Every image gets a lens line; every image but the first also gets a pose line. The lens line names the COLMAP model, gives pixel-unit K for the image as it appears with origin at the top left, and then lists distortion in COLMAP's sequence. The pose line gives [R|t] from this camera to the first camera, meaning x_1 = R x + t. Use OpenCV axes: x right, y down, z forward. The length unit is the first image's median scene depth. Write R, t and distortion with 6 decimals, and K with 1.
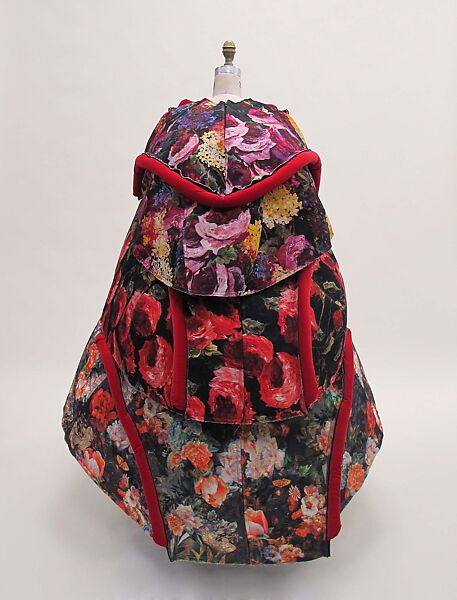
lens RADIAL K [[666.8, 0, 229.3], [0, 666.8, 299.9], [0, 0, 1]] dist [-0.132117, 0.000000]
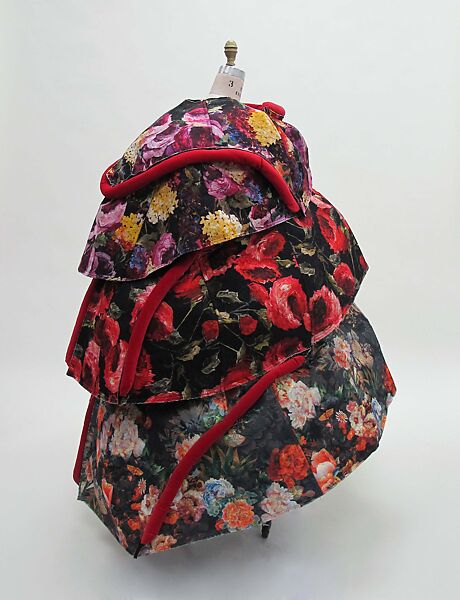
lens RADIAL K [[666.8, 0, 231.7], [0, 666.8, 299.5], [0, 0, 1]] dist [-0.132117, 0.000000]
pose [[0.602758, 0.187860, -0.775494, 0.940032], [-0.200077, 0.976424, 0.081023, -0.098474], [0.772433, 0.106321, 0.626134, 0.456635]]
